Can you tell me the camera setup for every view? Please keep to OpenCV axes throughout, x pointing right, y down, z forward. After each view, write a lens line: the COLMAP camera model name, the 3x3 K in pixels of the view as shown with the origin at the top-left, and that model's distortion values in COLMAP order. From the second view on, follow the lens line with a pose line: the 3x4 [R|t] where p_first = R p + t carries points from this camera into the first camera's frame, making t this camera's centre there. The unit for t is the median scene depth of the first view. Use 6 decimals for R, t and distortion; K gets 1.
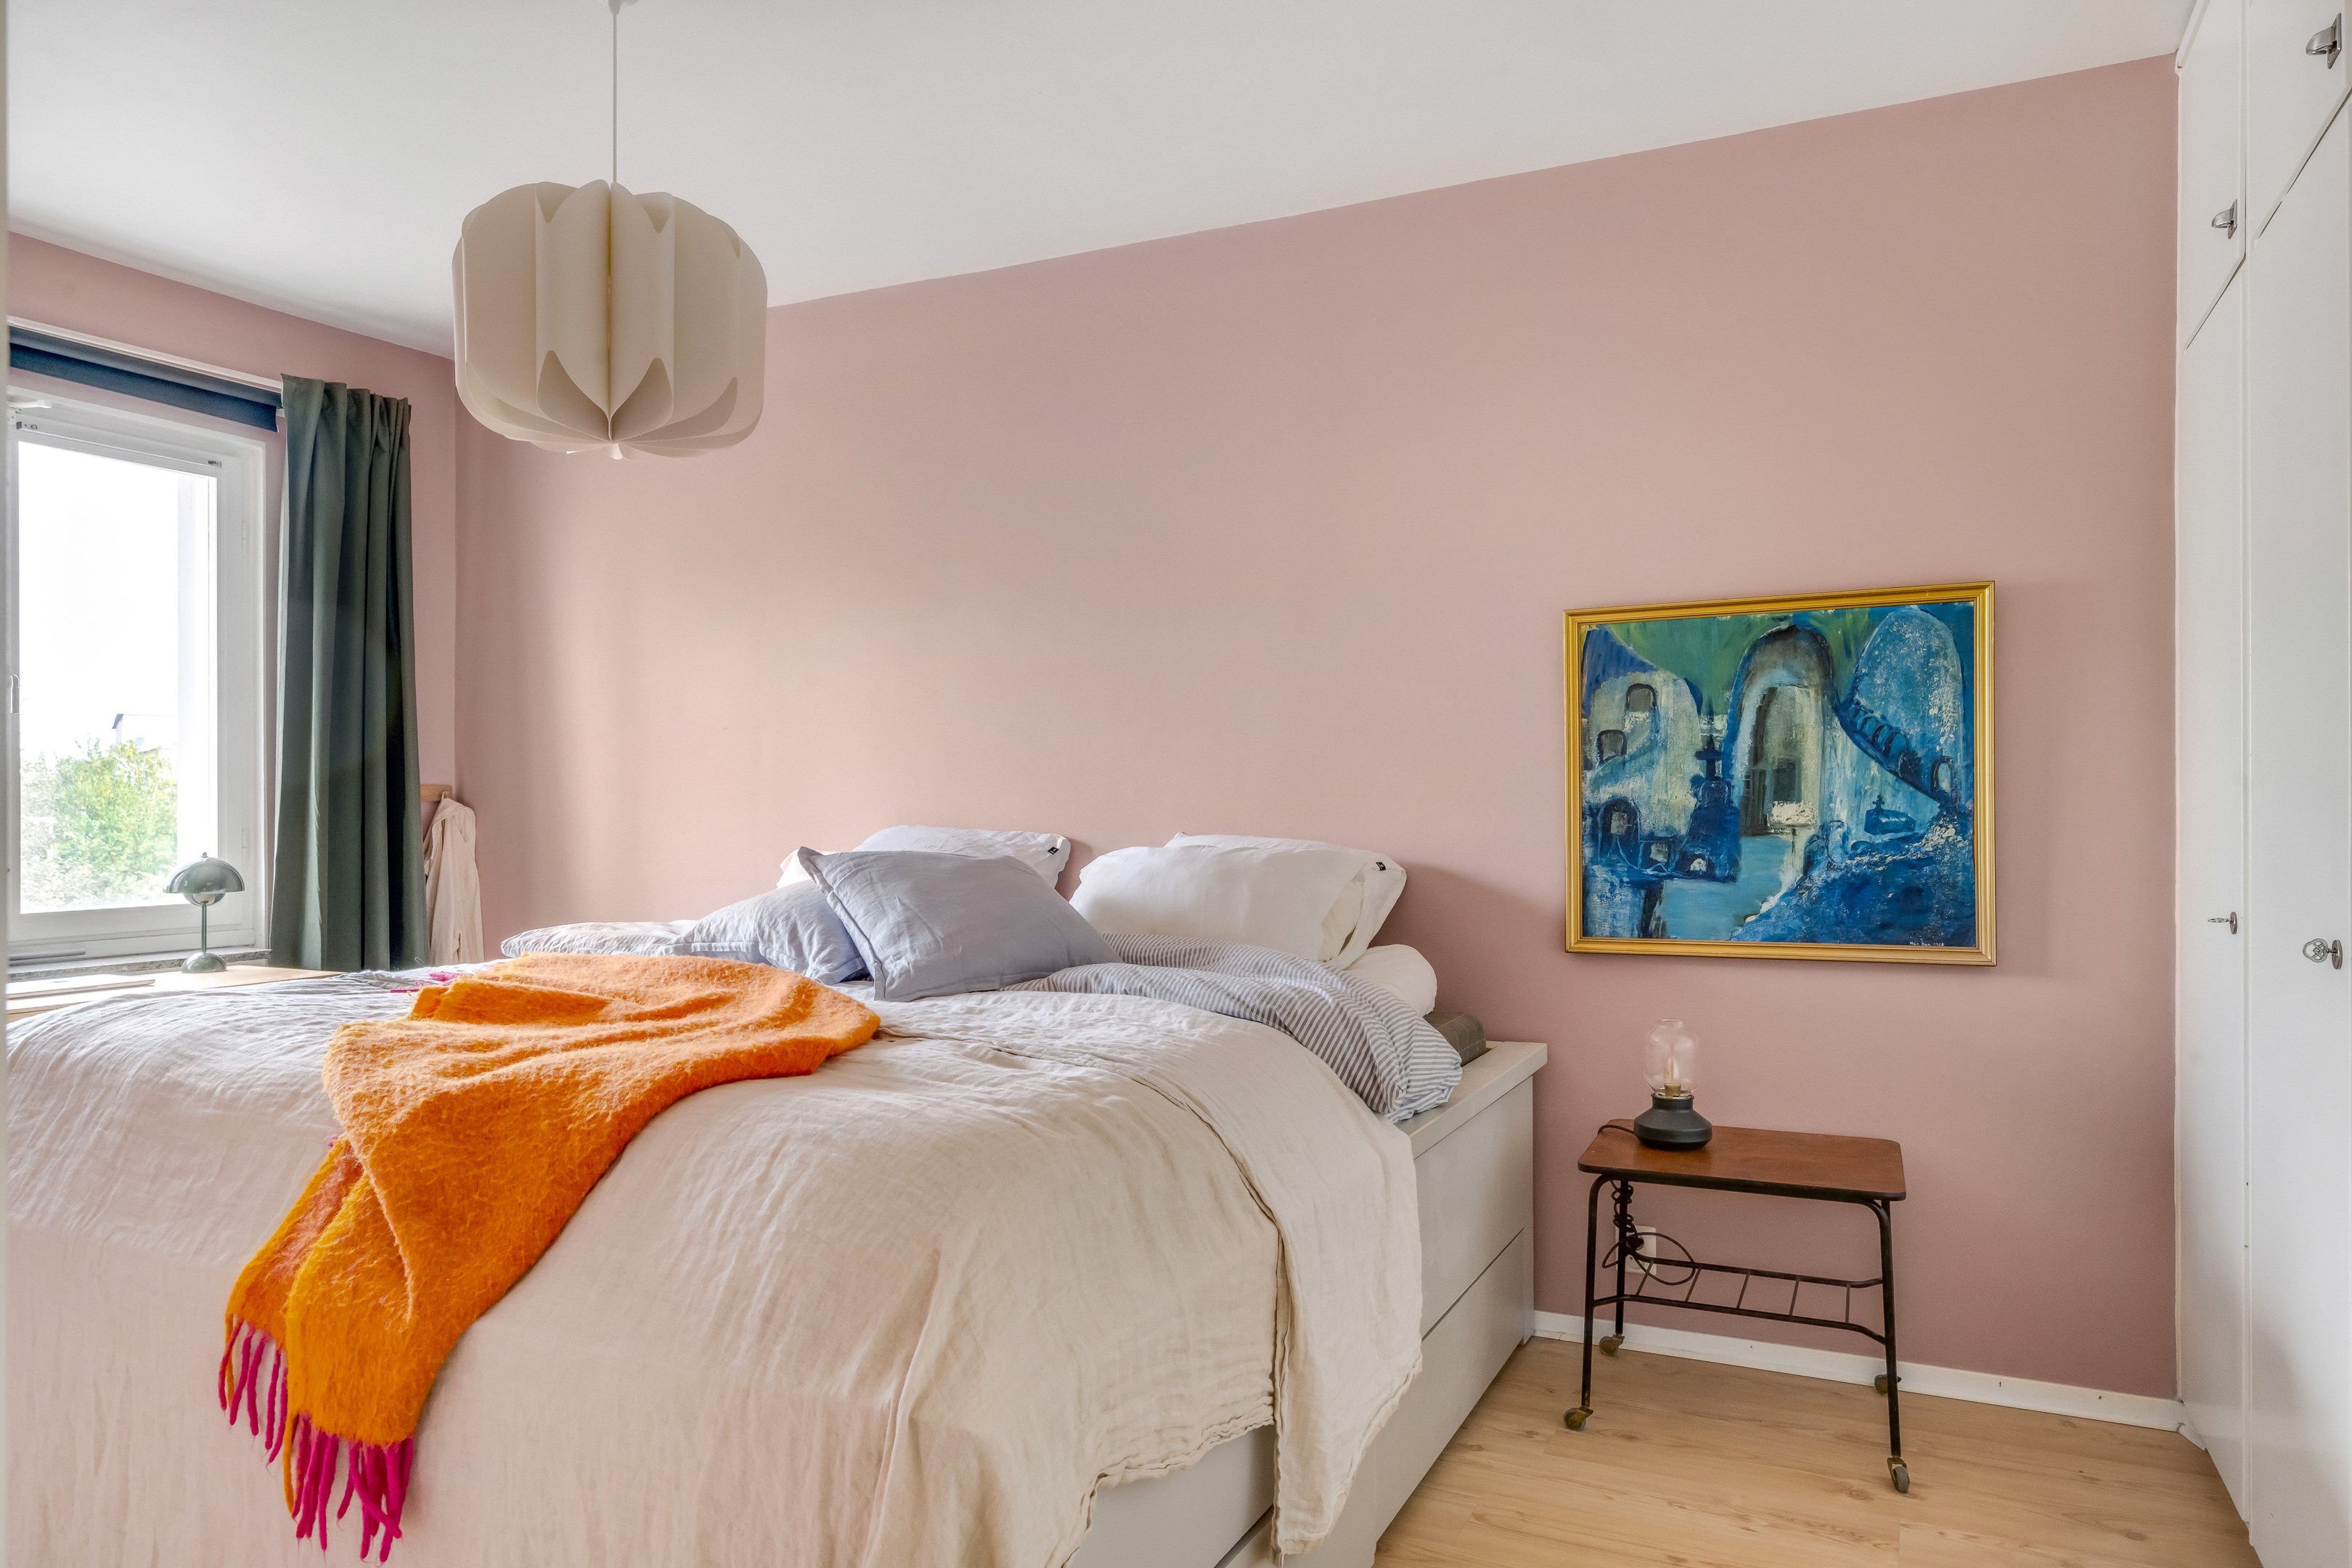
lens RADIAL K [[1544.8, 0, 1177.7], [0, 1544.8, 814.9], [0, 0, 1]] dist [-0.000403, -0.000072]
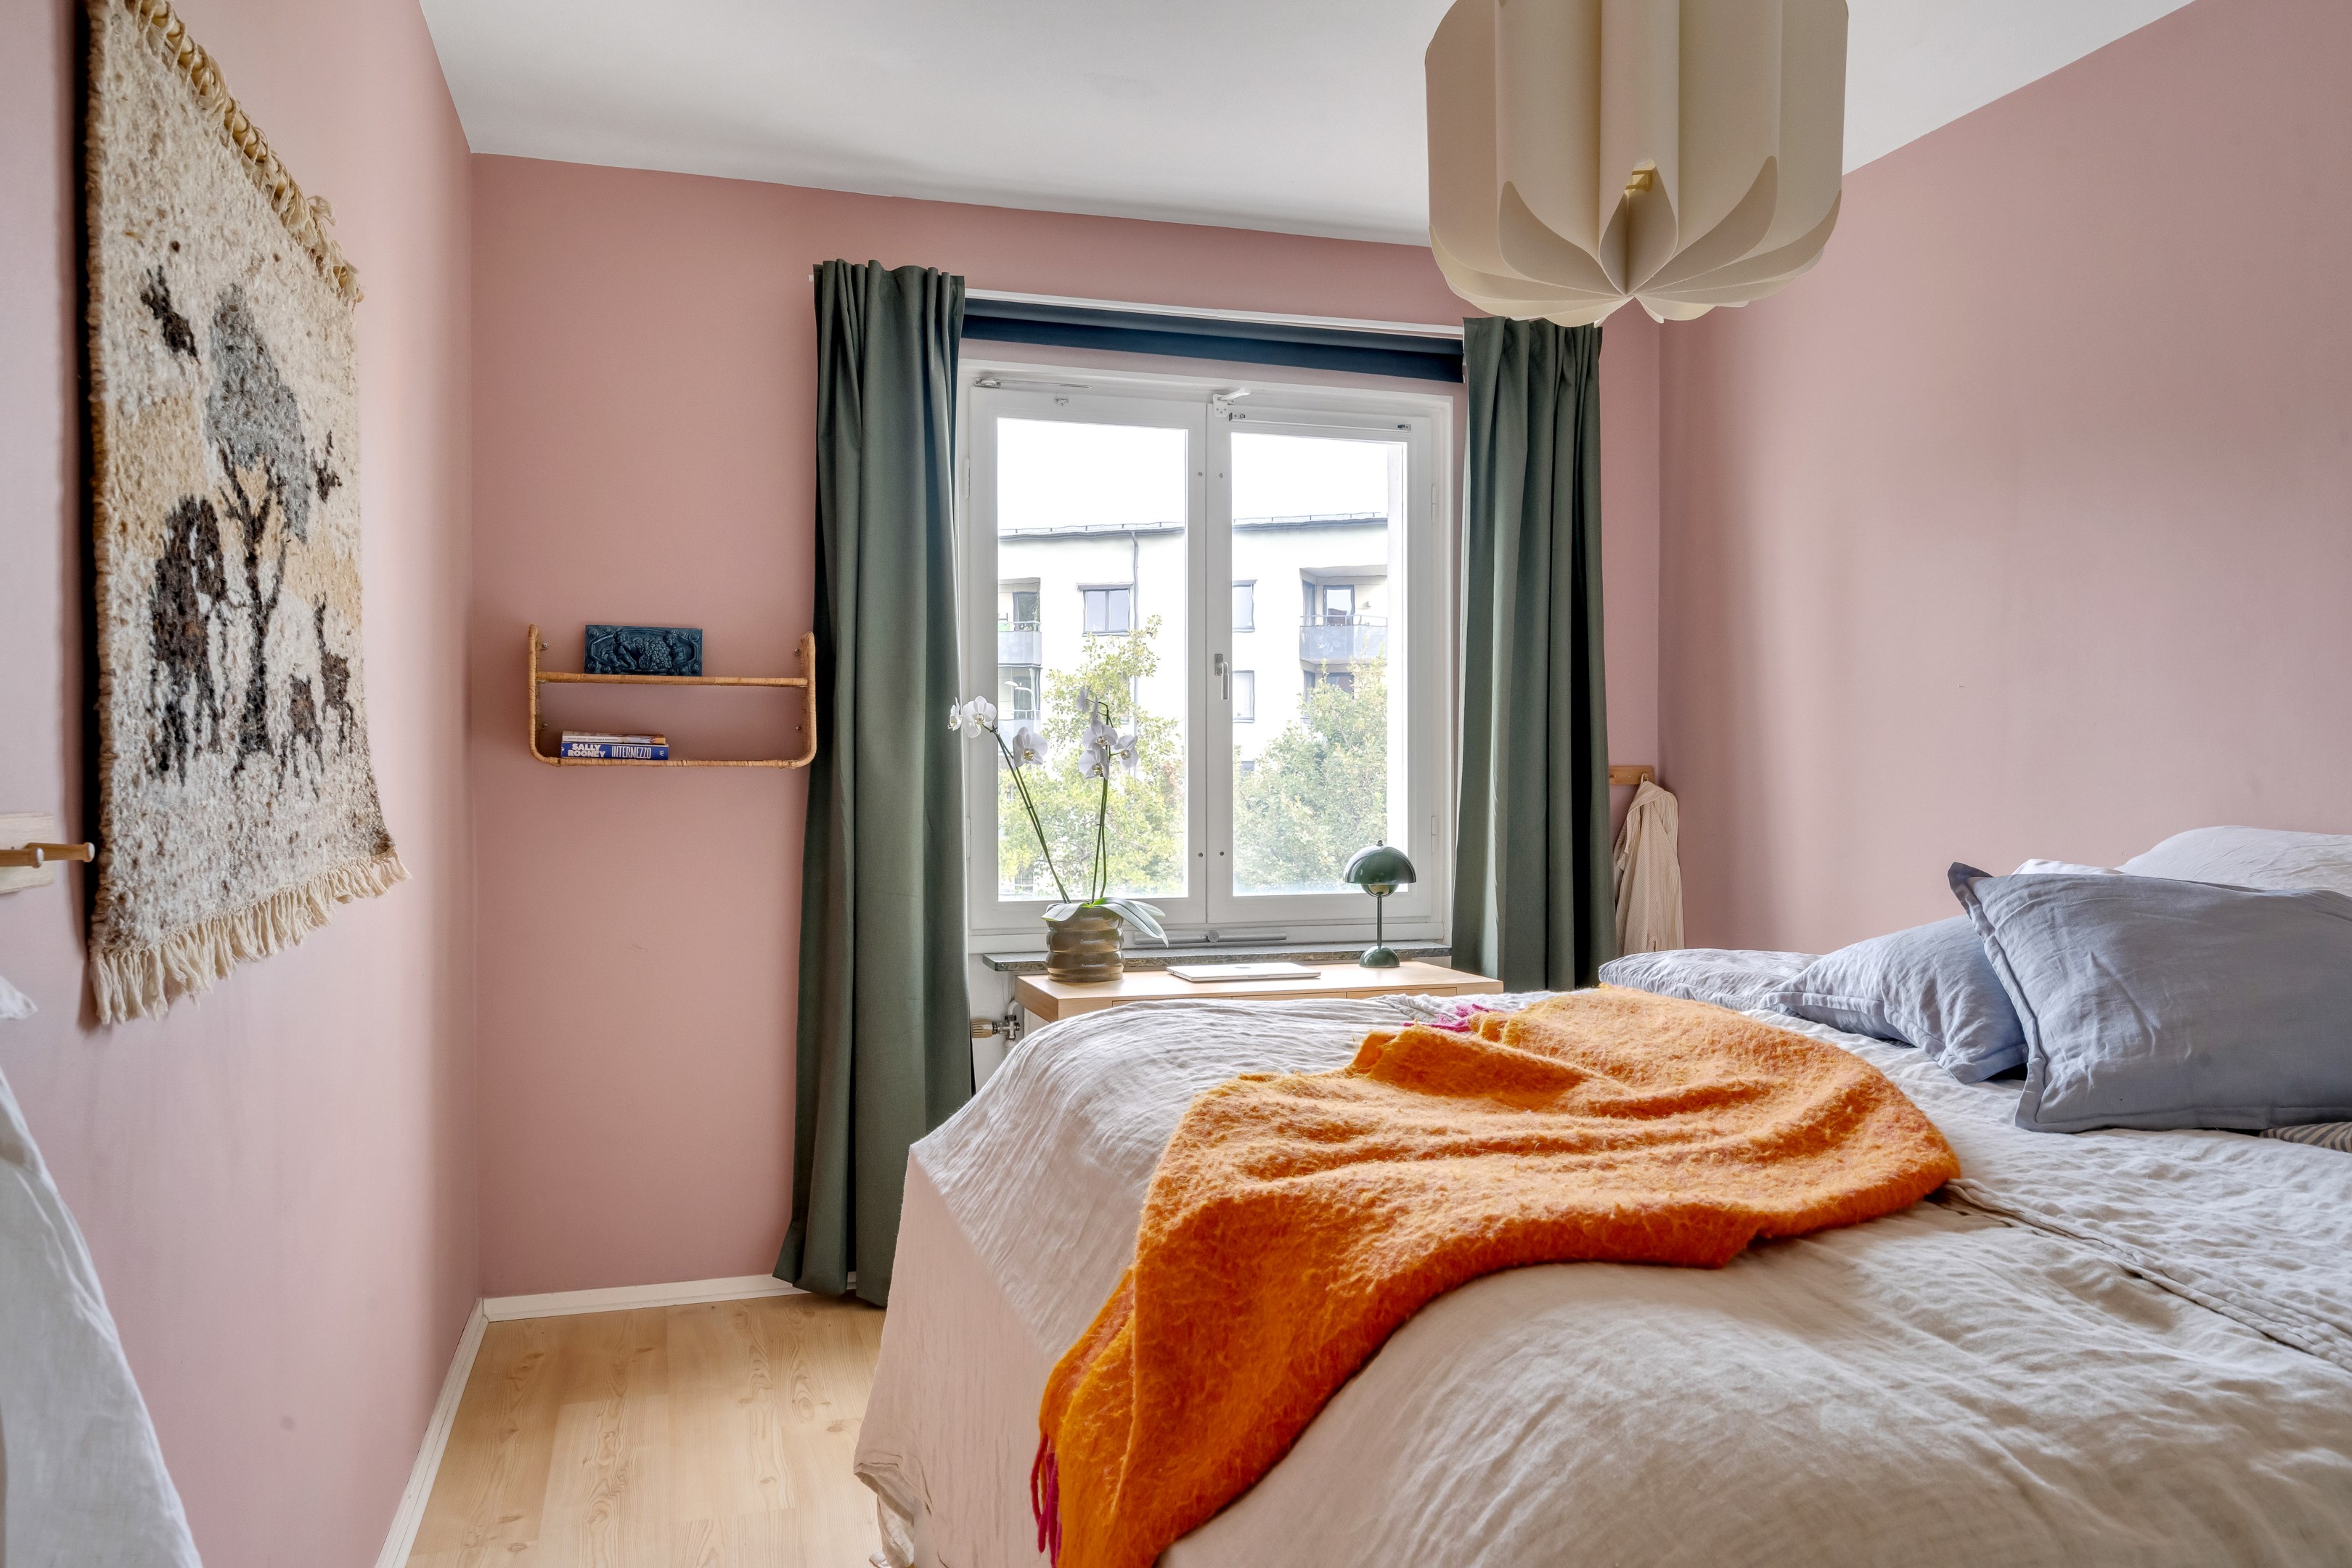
lens RADIAL K [[1675.5, 0, 1220.1], [0, 1675.5, 793.7], [0, 0, 1]] dist [-0.007005, 0.002864]
pose [[0.676374, 0.006581, -0.736529, 0.072561], [-0.003688, 0.999978, 0.005548, -0.011943], [0.736549, -0.001036, 0.676384, 0.294509]]
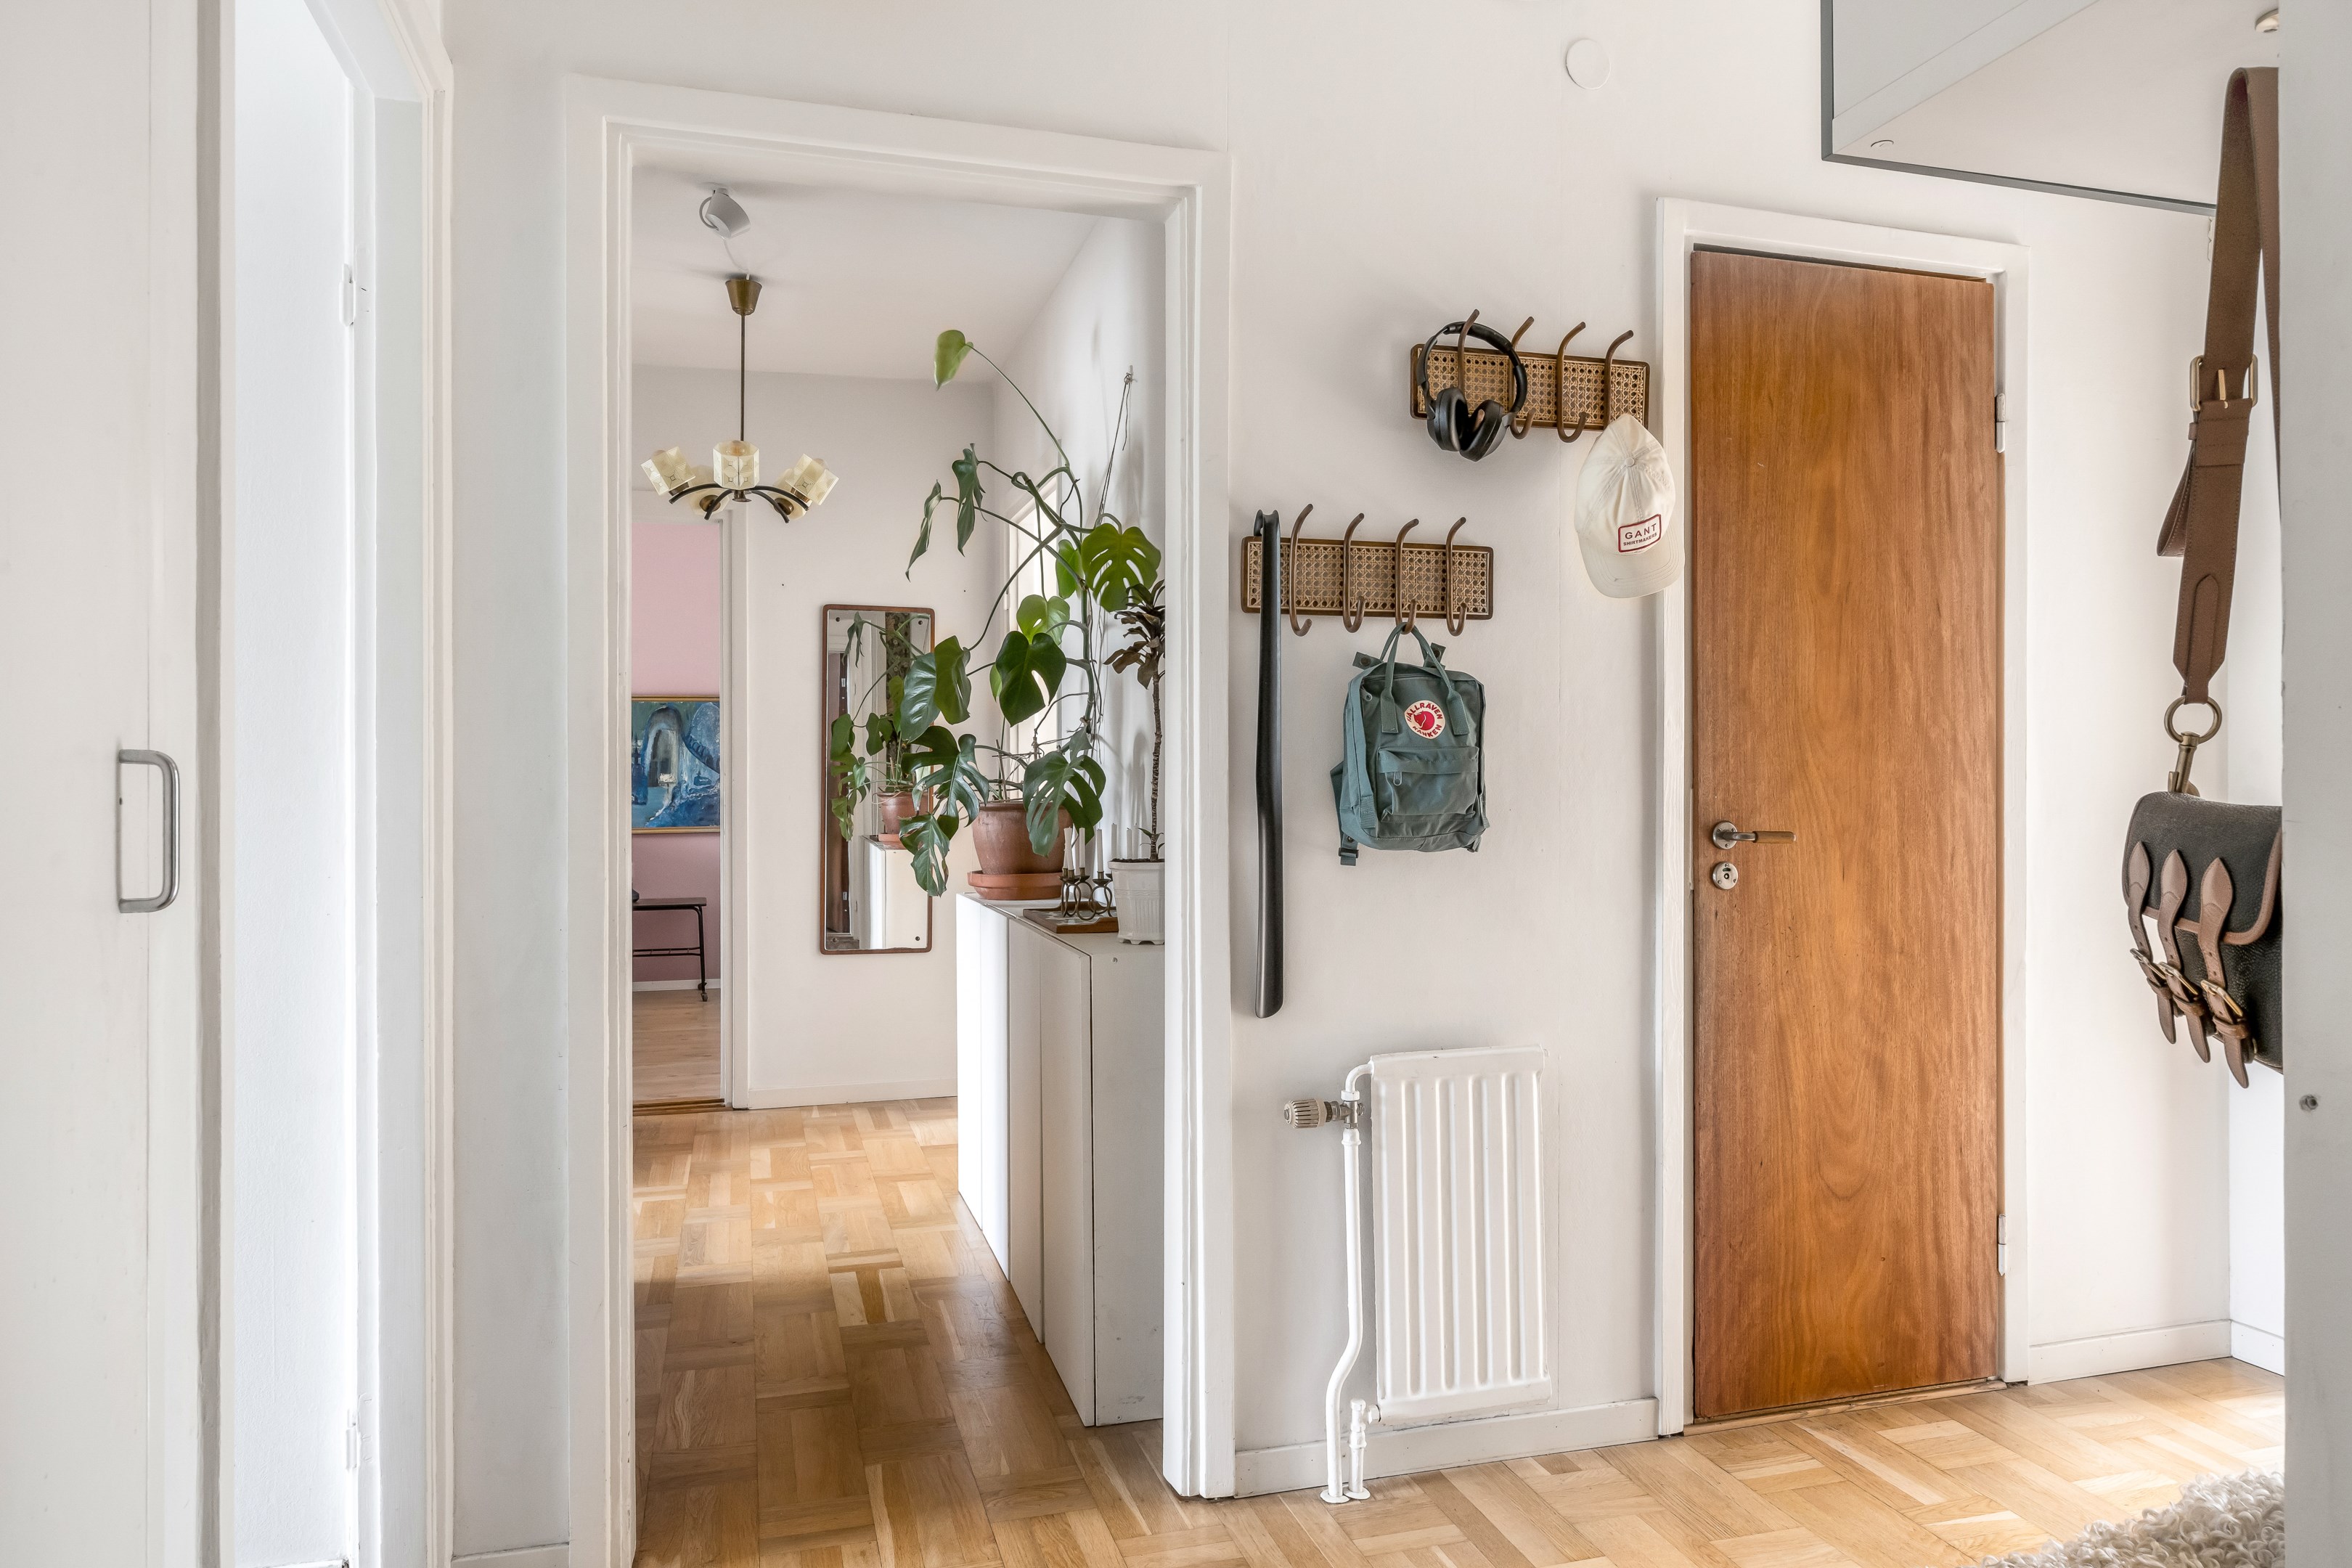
lens RADIAL K [[1475.8, 0, 1165.0], [0, 1475.8, 785.1], [0, 0, 1]] dist [0.000044, 0.004089]
pose [[0.750055, 0.000194, 0.661375, -0.615644], [0.003038, 0.999988, -0.003739, 0.022610], [-0.661368, 0.004814, 0.750046, -1.415048]]
